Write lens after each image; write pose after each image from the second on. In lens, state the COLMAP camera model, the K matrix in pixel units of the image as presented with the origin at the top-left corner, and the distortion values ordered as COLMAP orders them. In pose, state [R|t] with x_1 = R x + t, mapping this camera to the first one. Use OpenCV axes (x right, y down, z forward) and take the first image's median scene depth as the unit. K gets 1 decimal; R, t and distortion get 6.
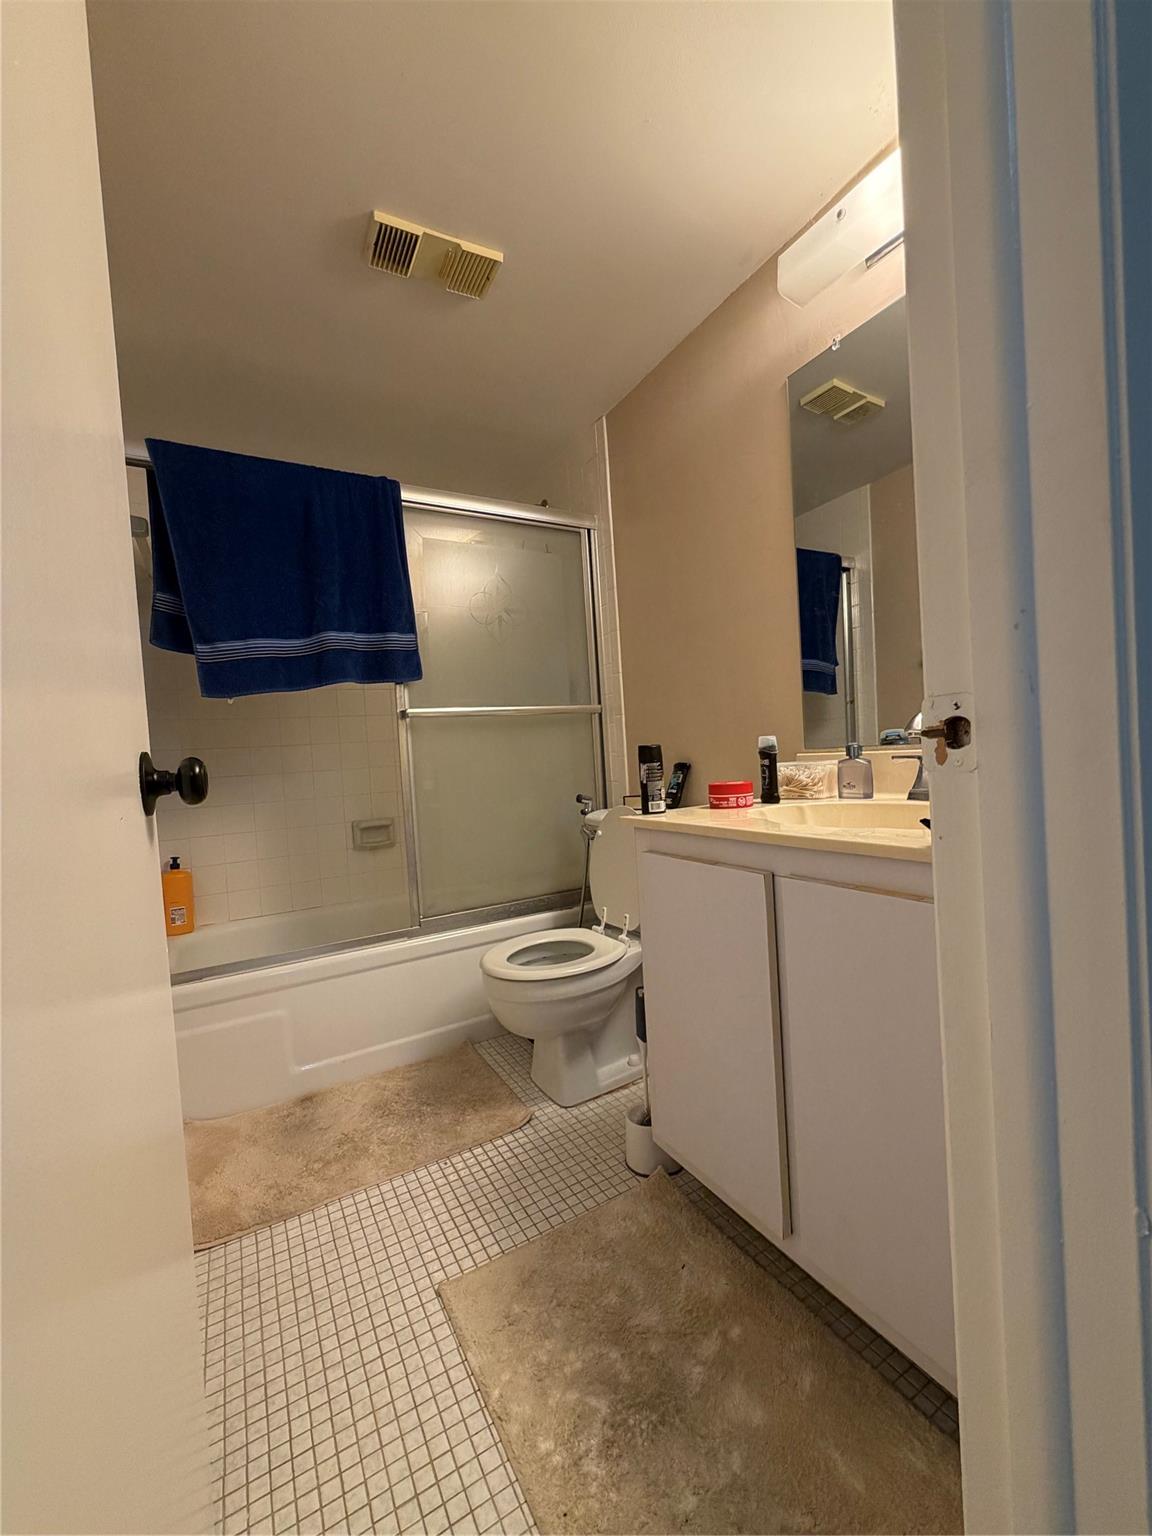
lens RADIAL K [[614.4, 0, 579.2], [0, 614.4, 773.6], [0, 0, 1]] dist [-0.000025, 0.000240]
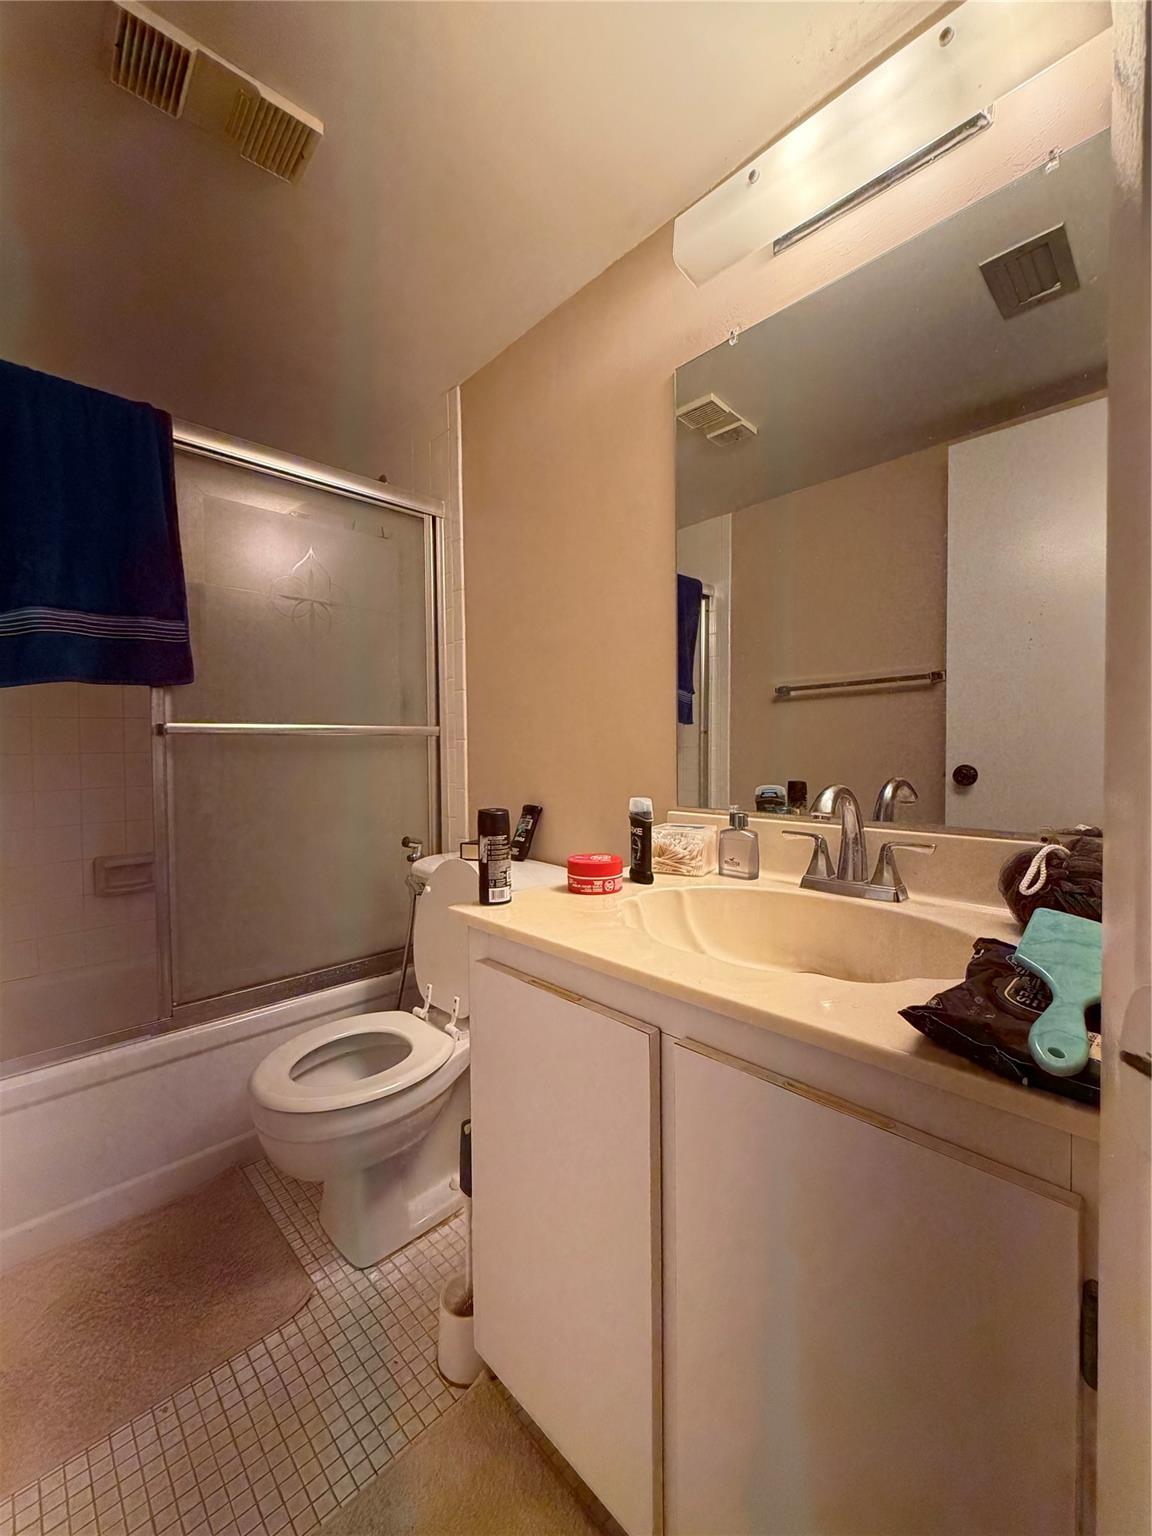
lens RADIAL K [[614.4, 0, 575.8], [0, 614.4, 764.2], [0, 0, 1]] dist [-0.000025, 0.000240]
pose [[0.969725, 0.044962, 0.240024, 0.021359], [-0.041115, 0.998933, -0.021017, -0.063044], [-0.240713, 0.010512, 0.970540, 0.178008]]
